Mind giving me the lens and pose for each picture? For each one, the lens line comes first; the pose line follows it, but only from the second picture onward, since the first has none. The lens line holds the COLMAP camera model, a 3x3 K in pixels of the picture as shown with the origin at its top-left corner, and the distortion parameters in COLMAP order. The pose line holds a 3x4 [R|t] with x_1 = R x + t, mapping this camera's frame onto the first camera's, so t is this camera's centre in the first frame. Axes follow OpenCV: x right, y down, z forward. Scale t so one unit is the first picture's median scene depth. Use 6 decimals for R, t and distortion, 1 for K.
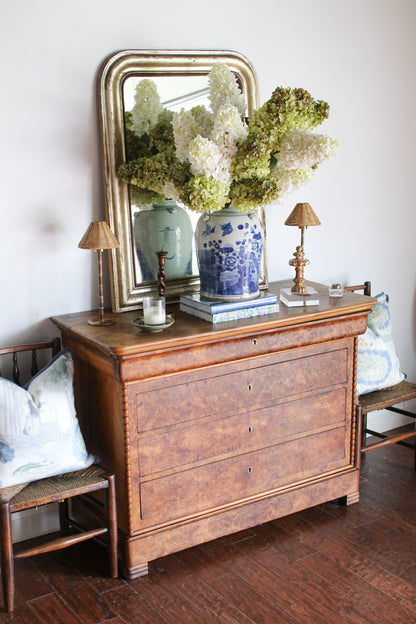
lens RADIAL K [[868.9, 0, 208.0], [0, 868.9, 312.0], [0, 0, 1]] dist [-0.190136, 0.302253]
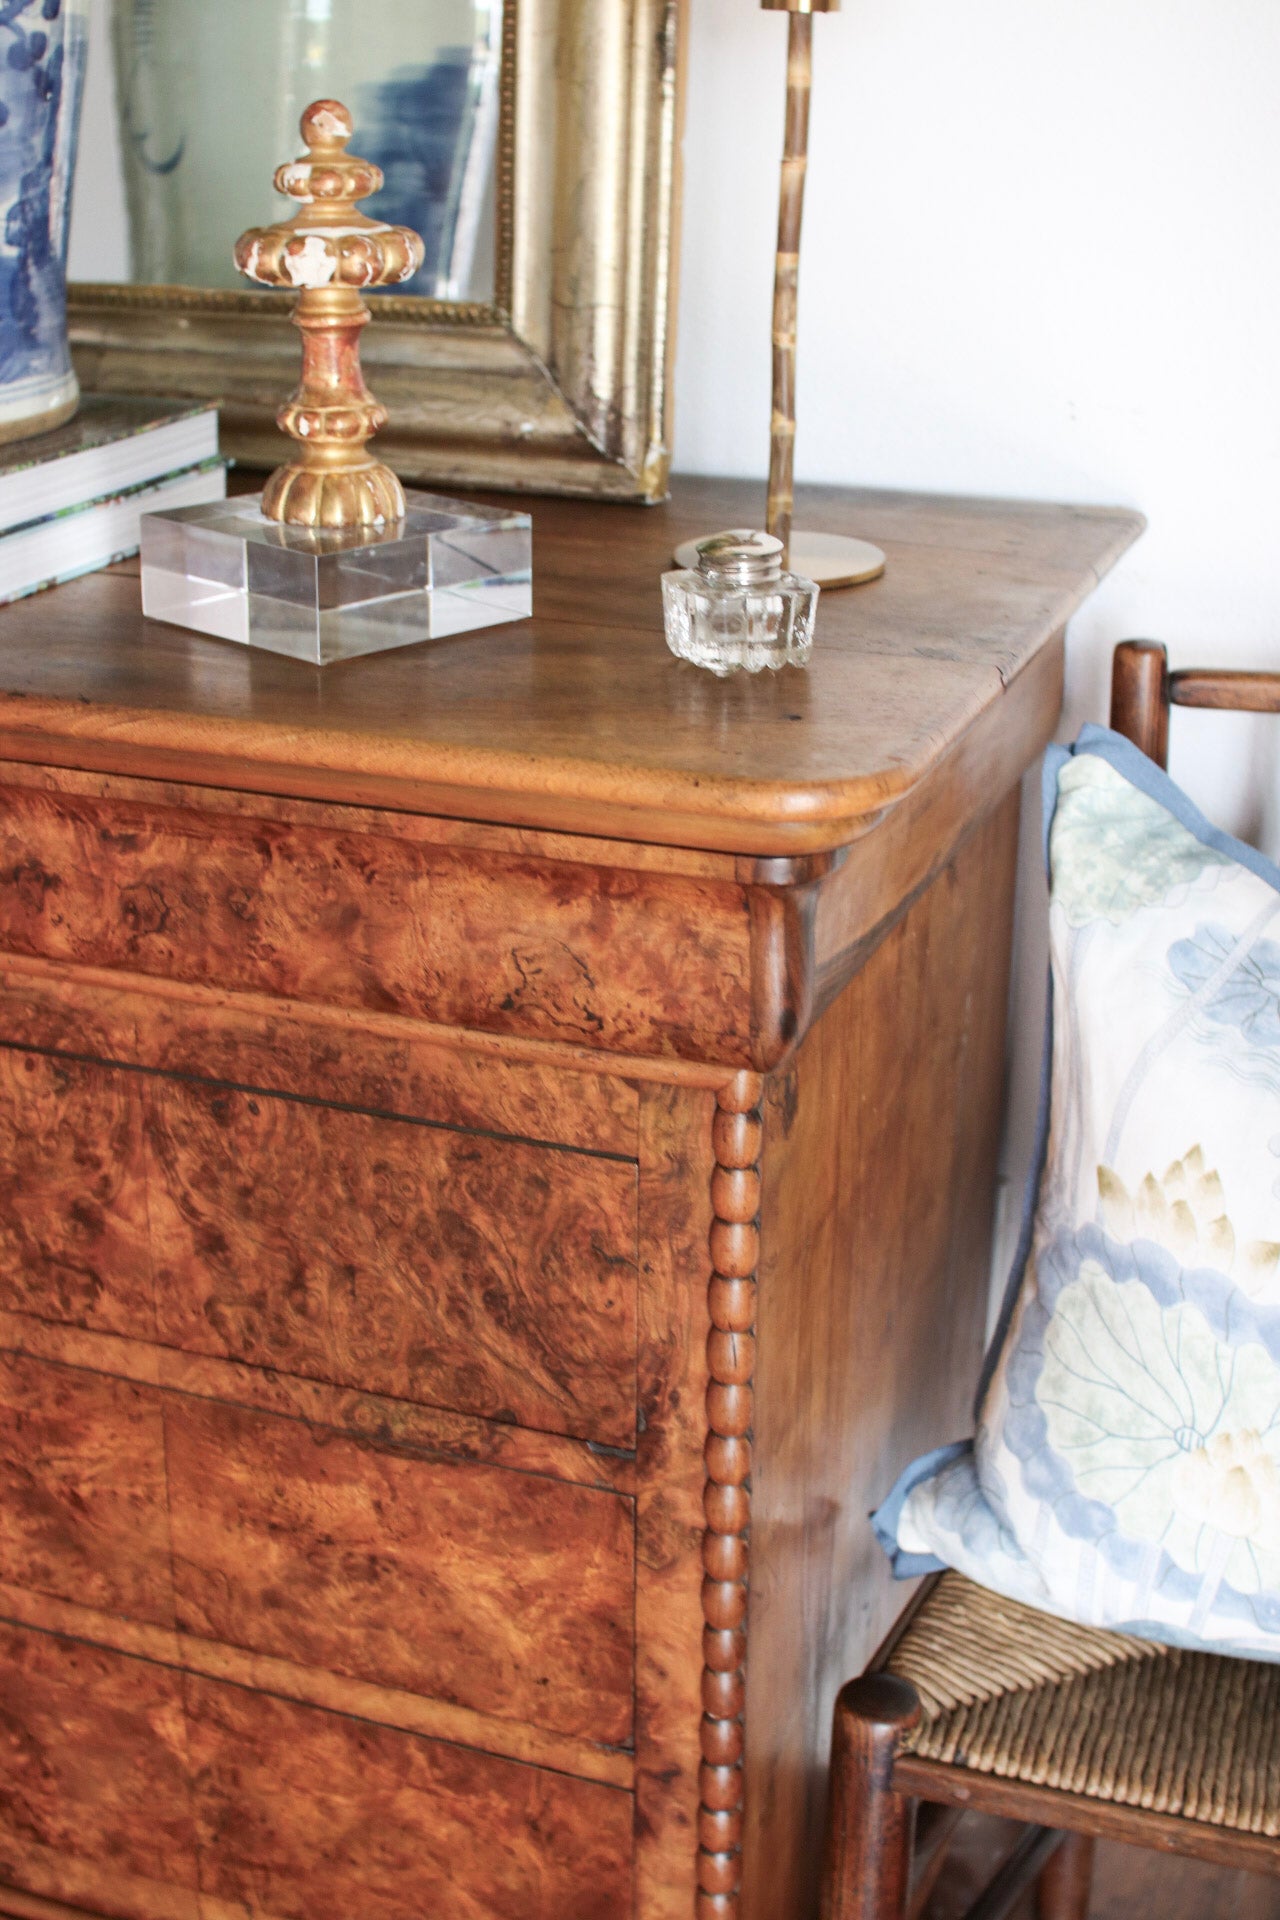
lens RADIAL K [[2673.6, 0, 640.0], [0, 2673.6, 960.0], [0, 0, 1]] dist [-0.190136, 0.302253]
pose [[0.587683, 0.319290, -0.743426, 0.438714], [-0.211651, 0.947513, 0.239630, -0.065668], [0.780917, 0.016521, 0.624416, 0.887263]]
